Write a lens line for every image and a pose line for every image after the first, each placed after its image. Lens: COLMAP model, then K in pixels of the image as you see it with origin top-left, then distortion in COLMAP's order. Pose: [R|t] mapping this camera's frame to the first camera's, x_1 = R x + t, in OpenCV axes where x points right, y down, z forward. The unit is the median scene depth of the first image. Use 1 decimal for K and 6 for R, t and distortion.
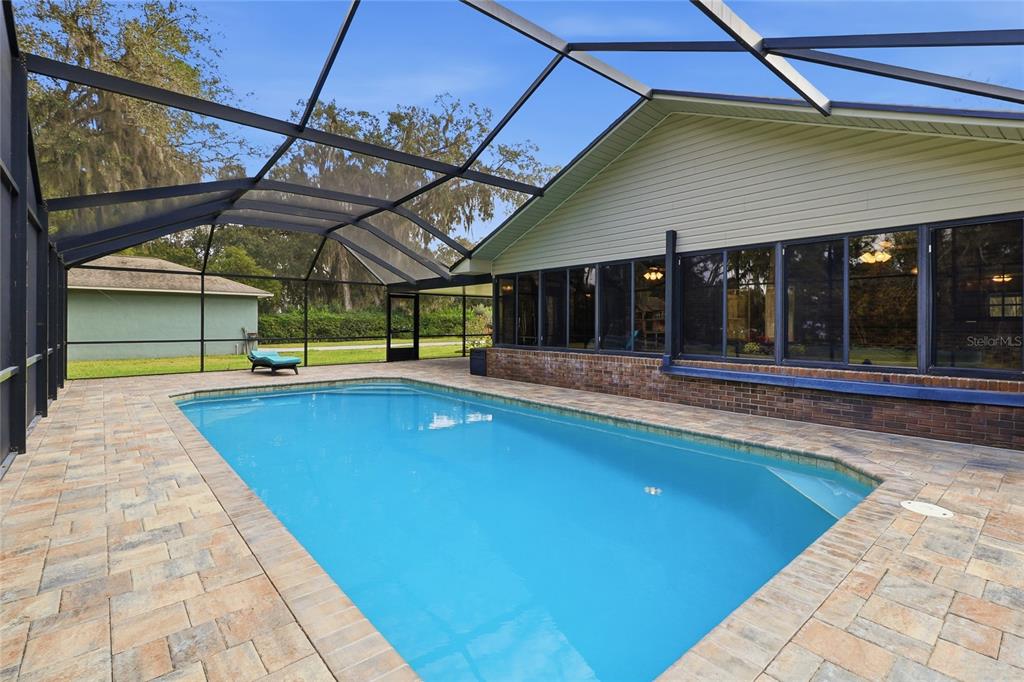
lens RADIAL K [[471.2, 0, 512.5], [0, 471.2, 331.6], [0, 0, 1]] dist [0.004217, -0.001529]
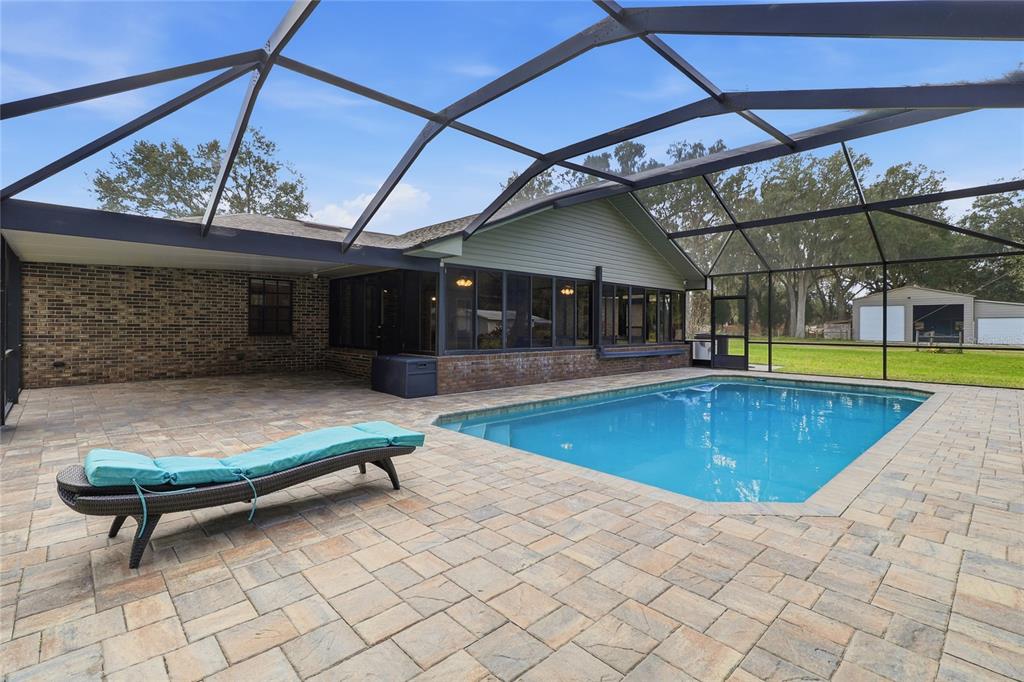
lens RADIAL K [[471.2, 0, 513.1], [0, 471.2, 336.3], [0, 0, 1]] dist [0.004217, -0.001529]
pose [[-0.044930, -0.026954, 0.998626, -1.060406], [0.007030, 0.999603, 0.027296, -0.024184], [-0.998965, 0.008247, -0.044723, 1.188120]]
